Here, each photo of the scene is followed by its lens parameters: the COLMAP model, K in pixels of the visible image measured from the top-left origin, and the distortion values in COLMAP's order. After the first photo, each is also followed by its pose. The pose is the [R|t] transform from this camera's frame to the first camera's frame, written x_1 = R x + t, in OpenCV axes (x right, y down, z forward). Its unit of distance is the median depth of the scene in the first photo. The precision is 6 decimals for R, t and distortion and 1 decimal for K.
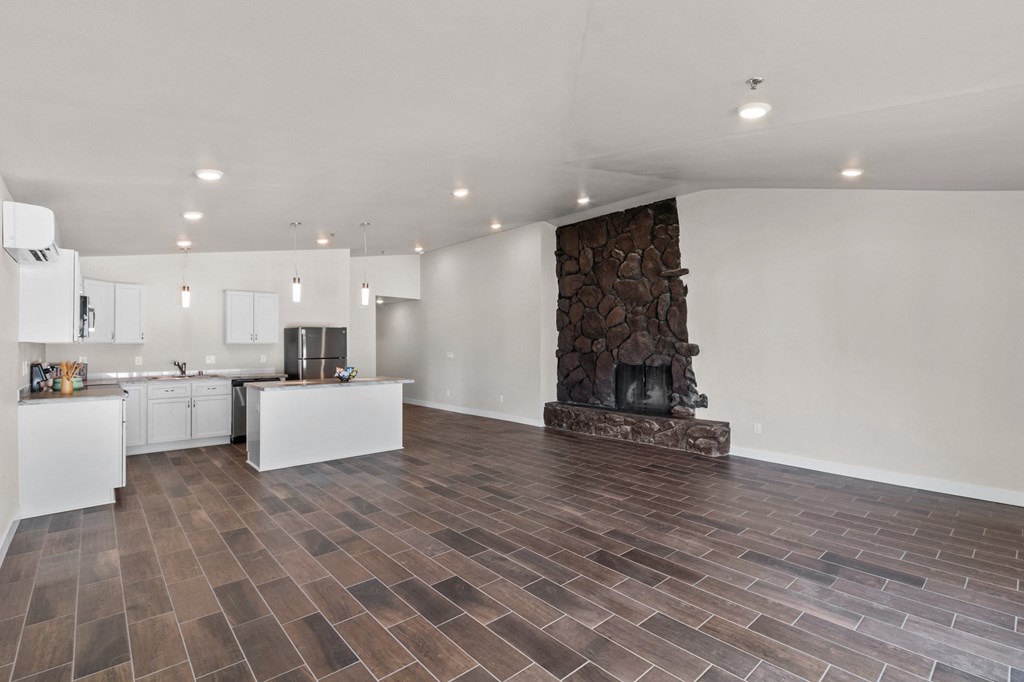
lens RADIAL K [[468.3, 0, 514.5], [0, 468.3, 344.5], [0, 0, 1]] dist [0.002440, -0.000563]
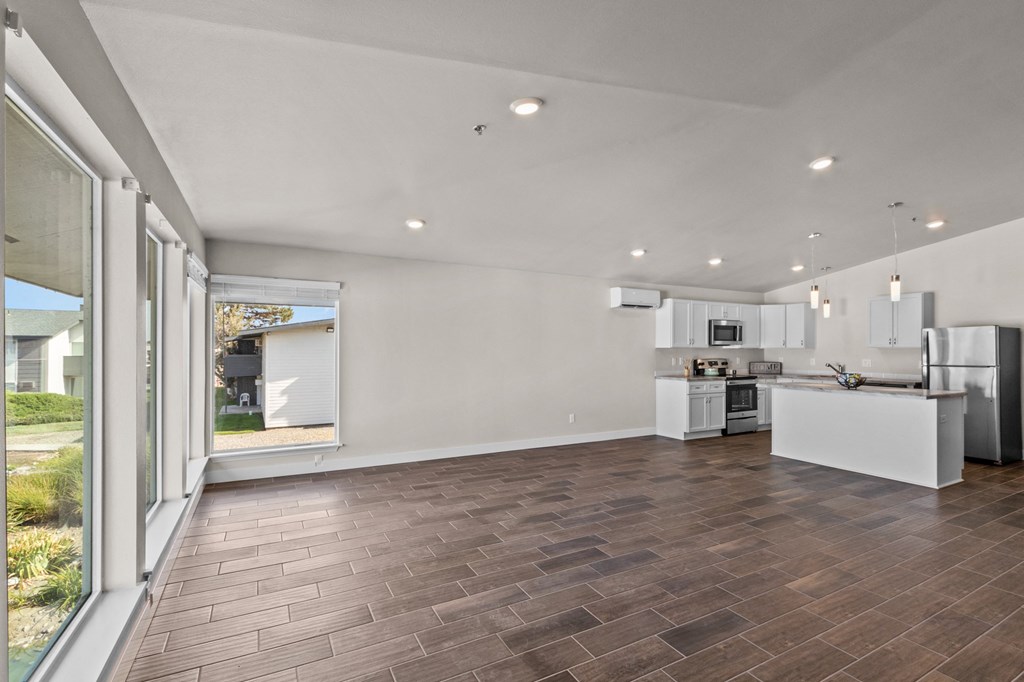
lens RADIAL K [[468.3, 0, 517.3], [0, 468.3, 337.2], [0, 0, 1]] dist [0.002440, -0.000563]
pose [[-0.234046, -0.027209, -0.971845, 1.263087], [0.002295, 0.999590, -0.028539, 0.004994], [0.972223, -0.008910, -0.233888, 1.042353]]
